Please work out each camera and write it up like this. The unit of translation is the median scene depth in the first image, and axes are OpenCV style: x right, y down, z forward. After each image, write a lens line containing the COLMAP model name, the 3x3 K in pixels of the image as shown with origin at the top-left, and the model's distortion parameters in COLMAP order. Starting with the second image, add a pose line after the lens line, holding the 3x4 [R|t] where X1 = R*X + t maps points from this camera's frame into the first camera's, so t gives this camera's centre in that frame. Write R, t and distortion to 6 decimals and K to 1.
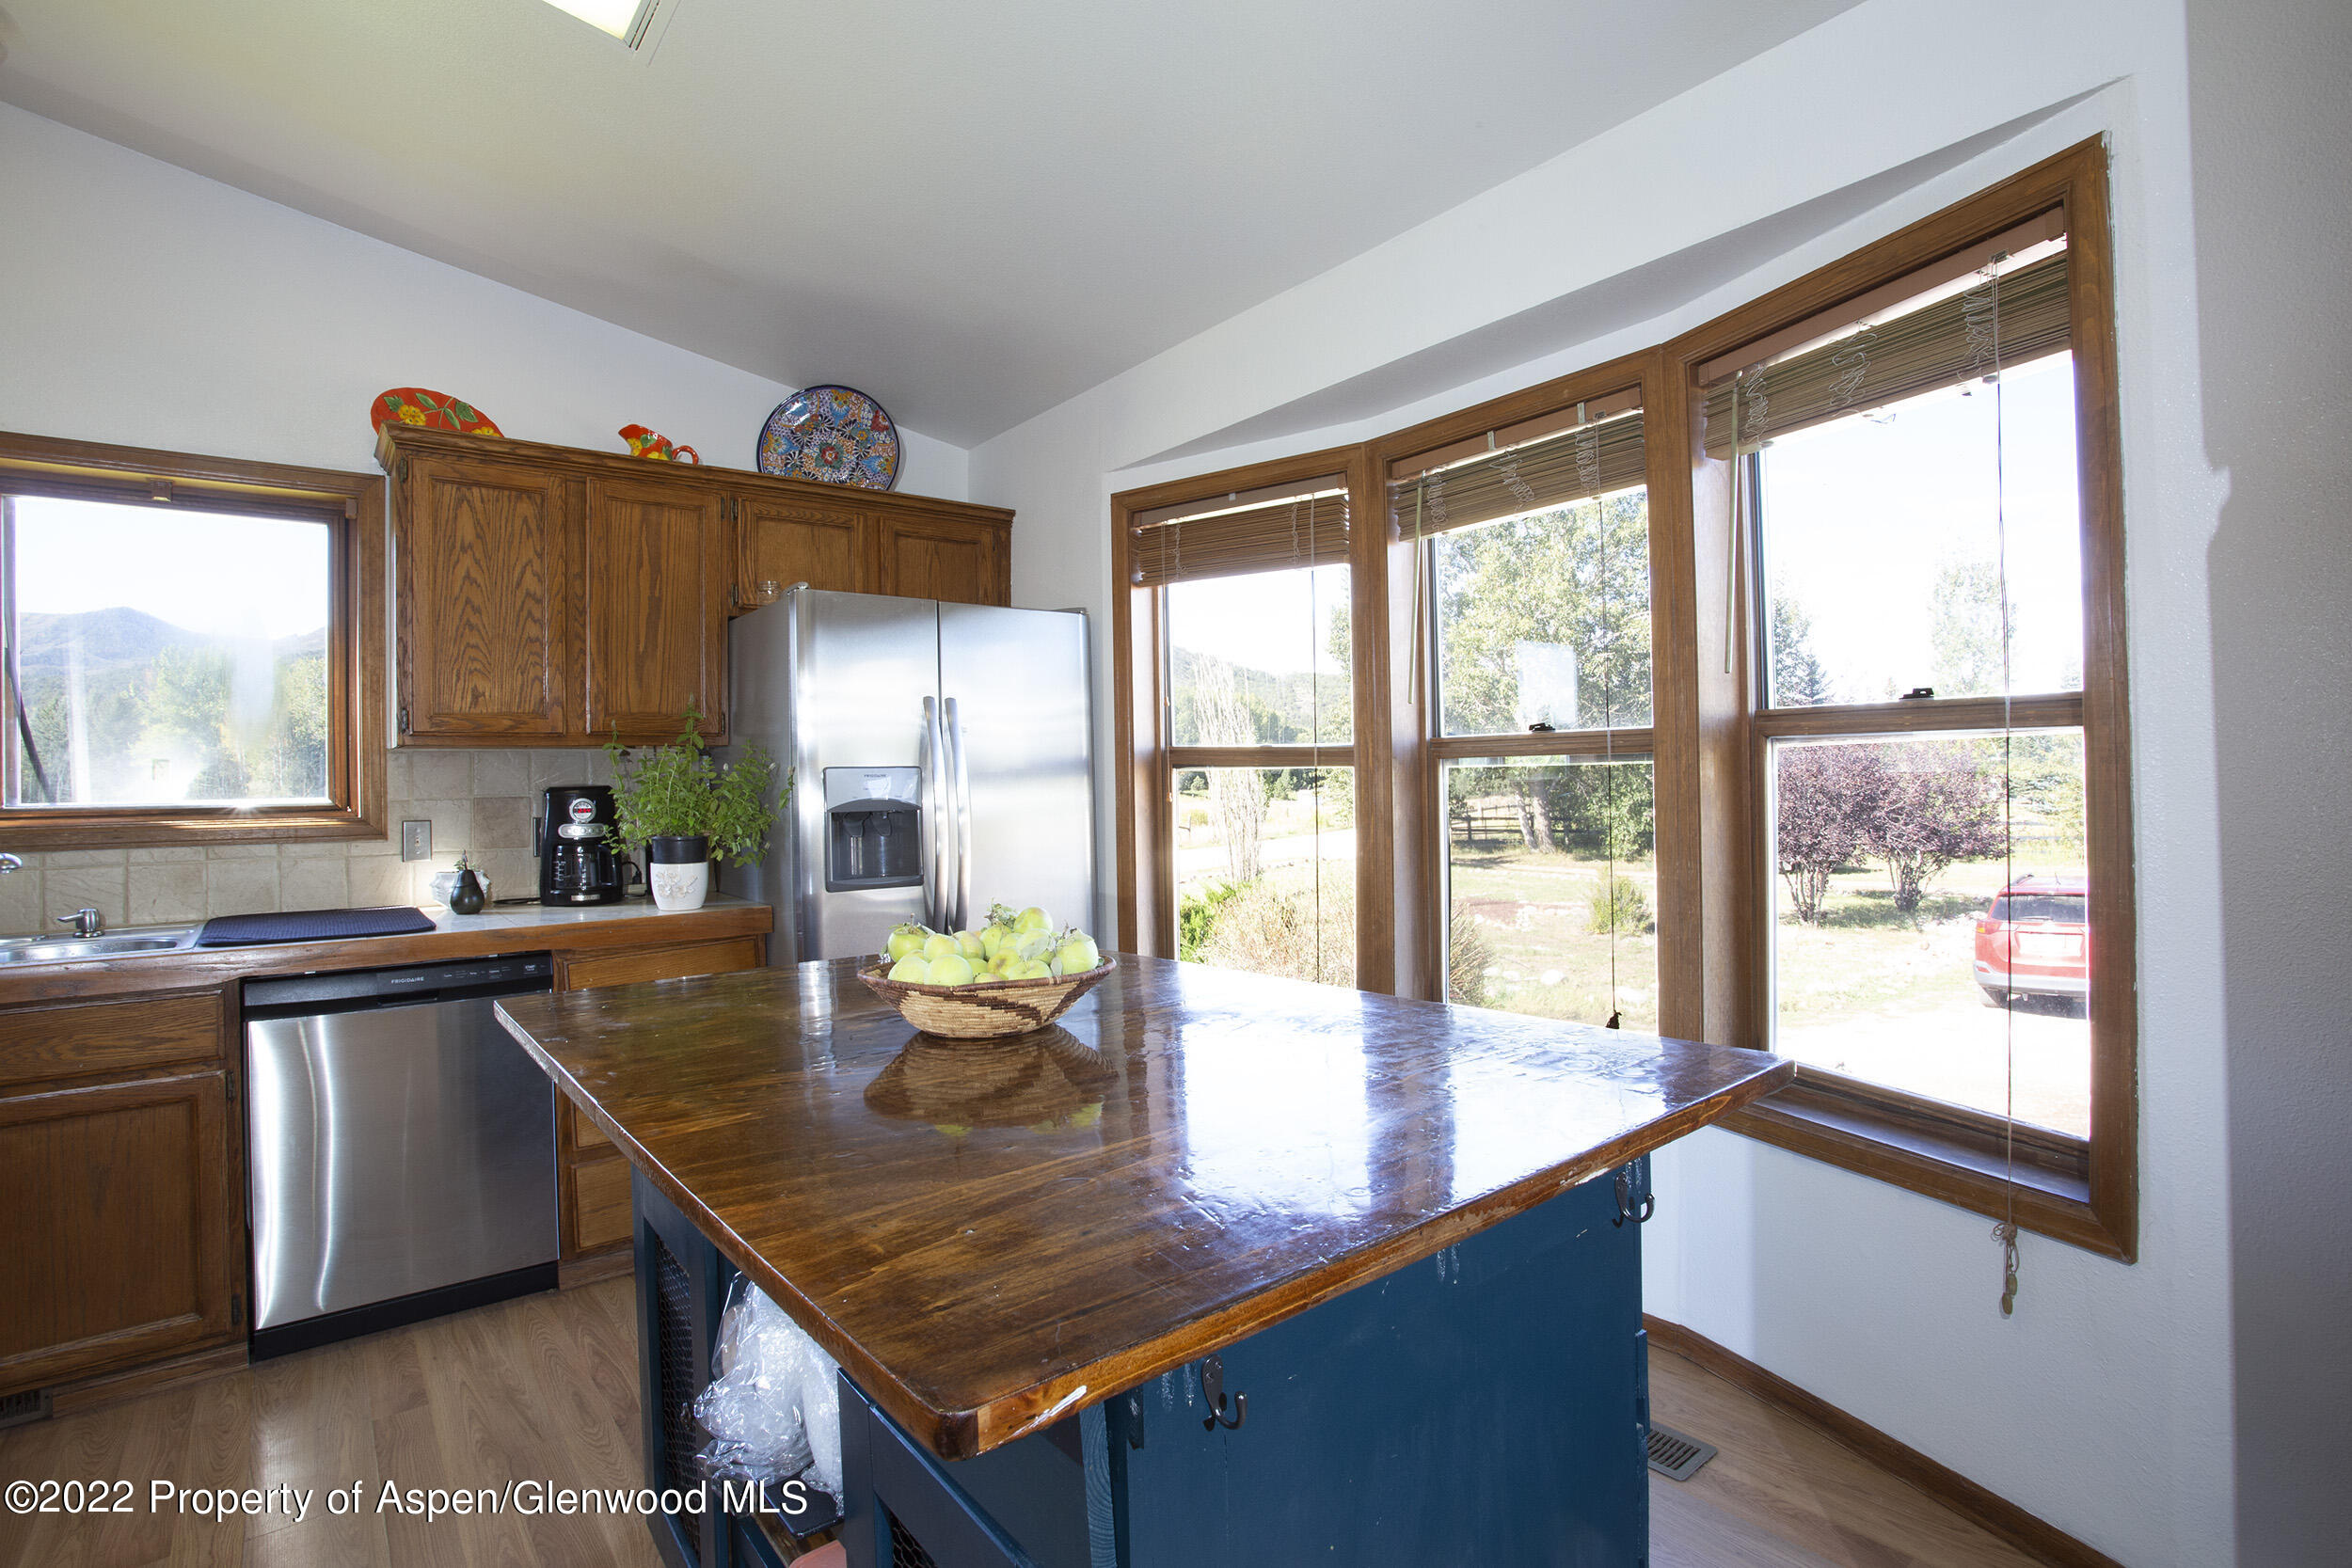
lens RADIAL K [[1146.0, 0, 1168.3], [0, 1146.0, 769.8], [0, 0, 1]] dist [-0.063522, 0.027165]
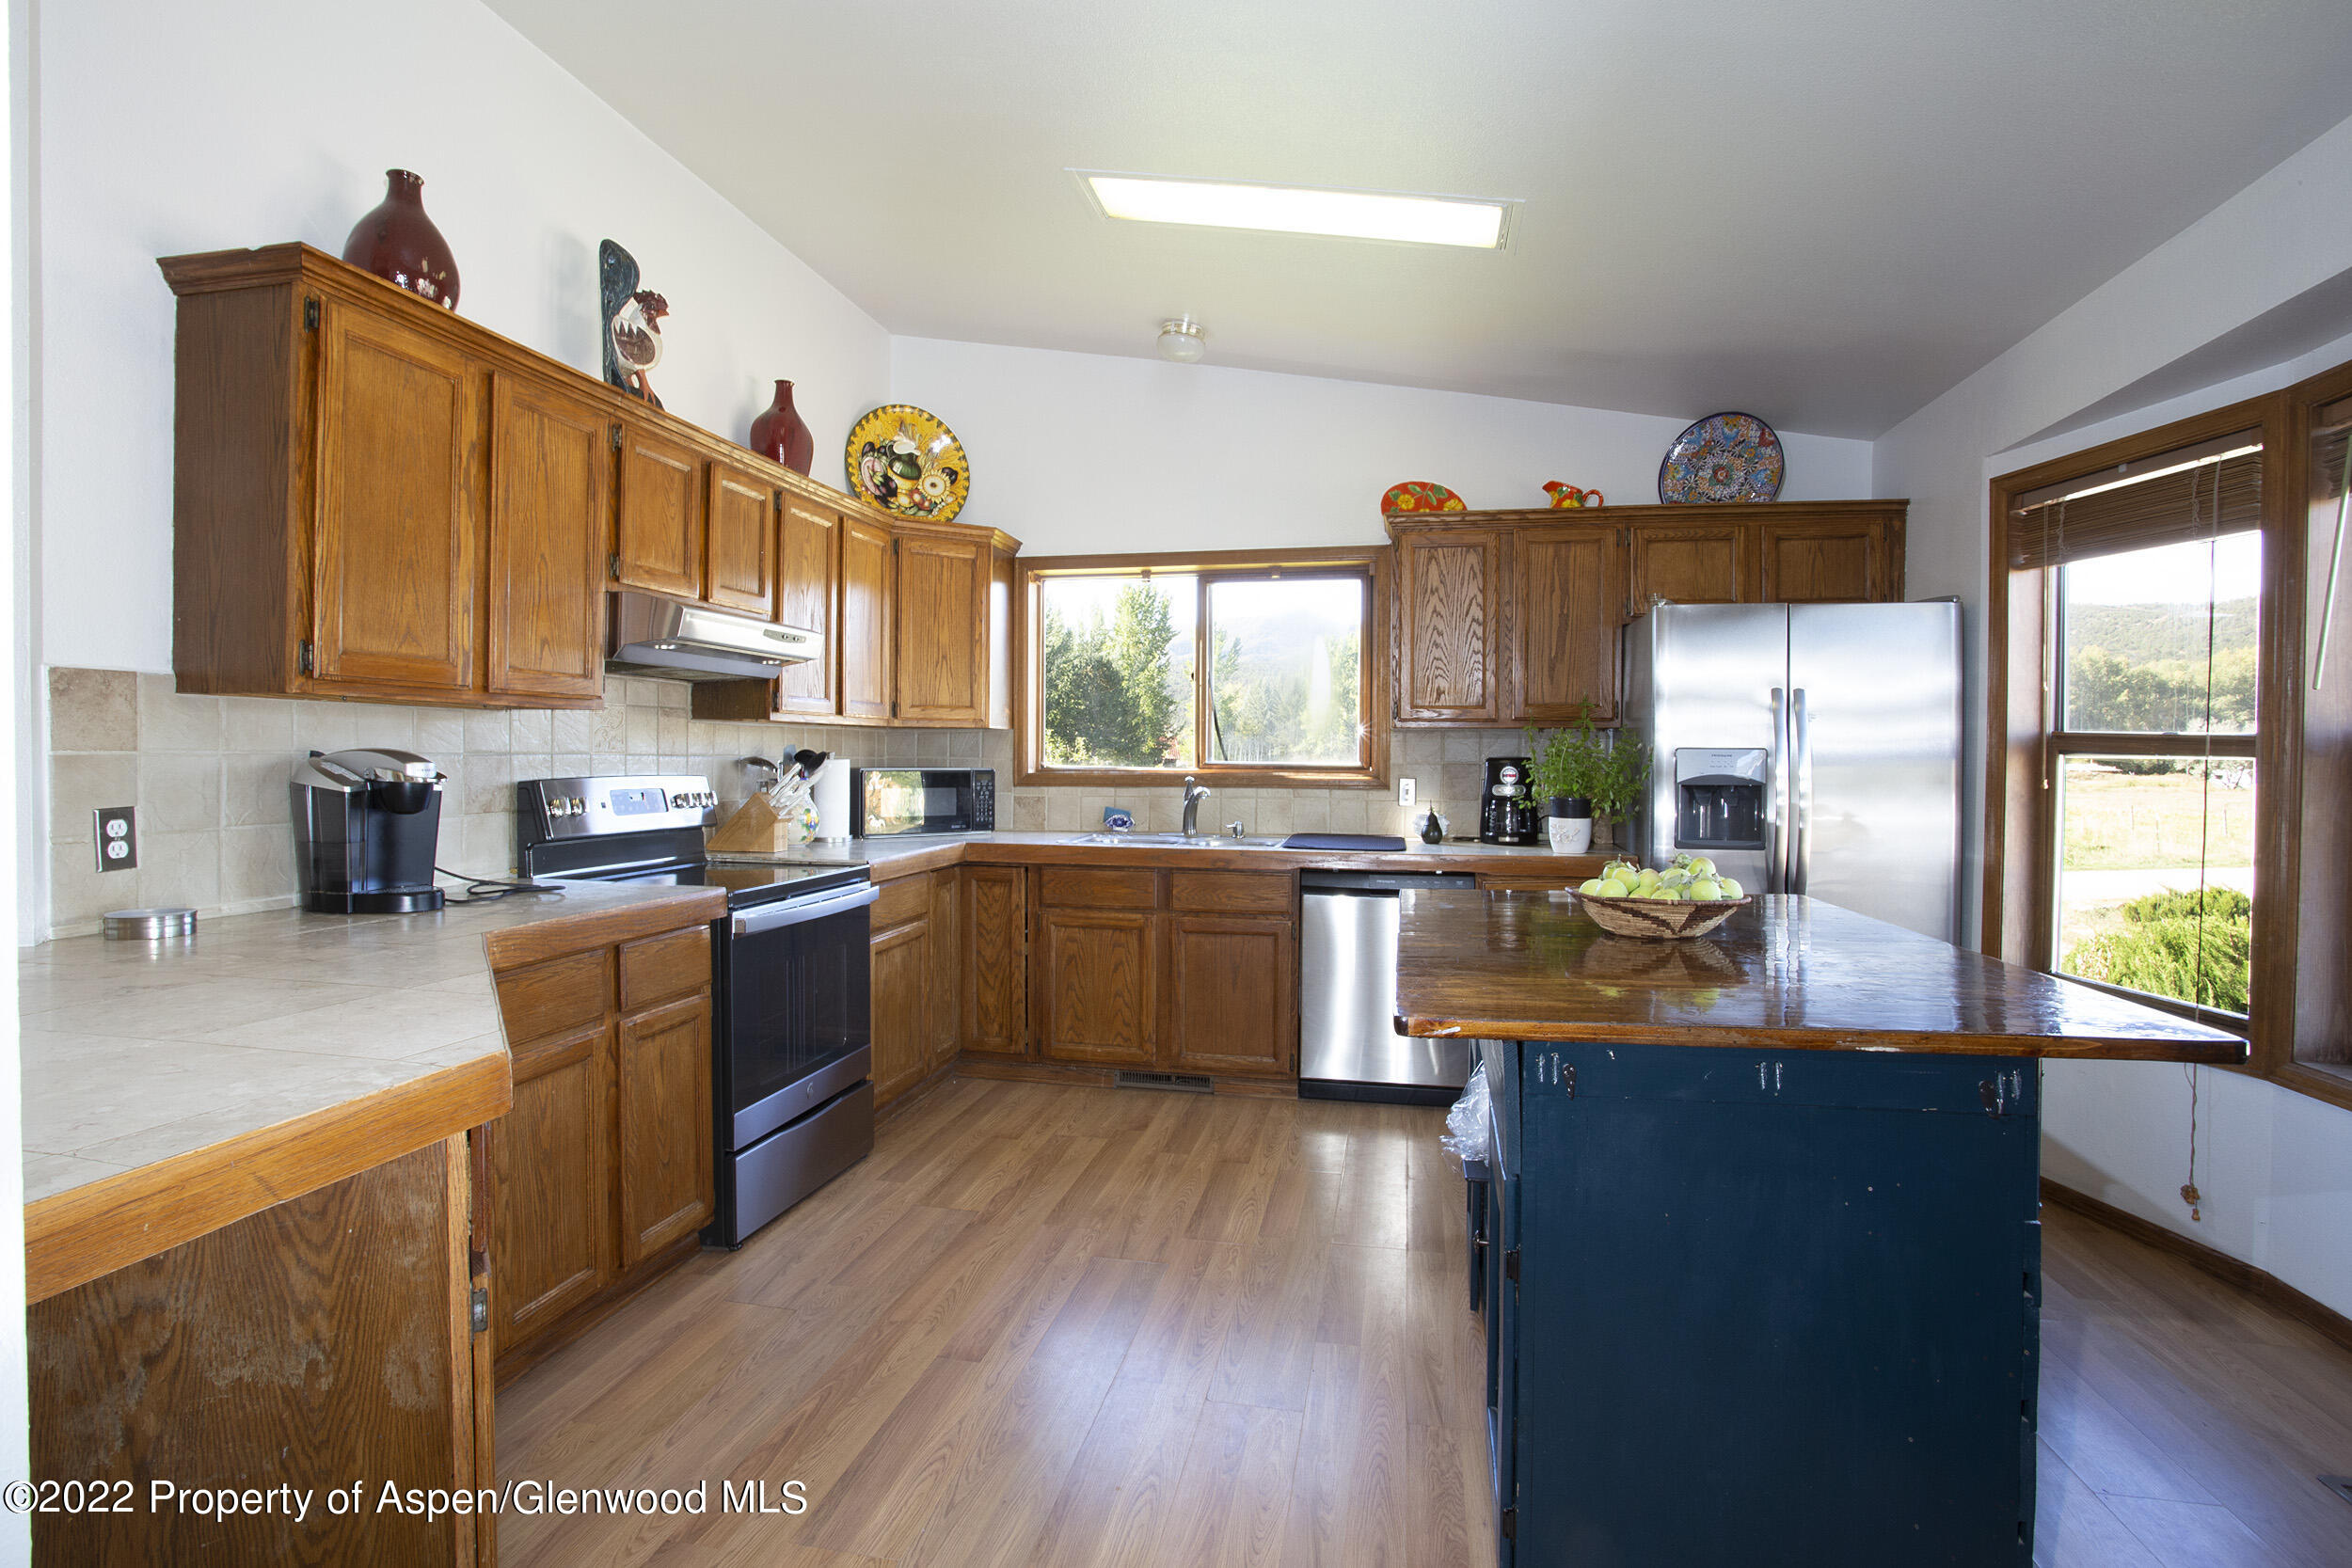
lens RADIAL K [[1146.0, 0, 1168.3], [0, 1146.0, 769.8], [0, 0, 1]] dist [-0.063522, 0.027165]
pose [[0.643826, 0.034714, -0.764384, 0.265210], [-0.012841, 0.999320, 0.034567, -0.013108], [0.765064, -0.012439, 0.643834, -0.197066]]
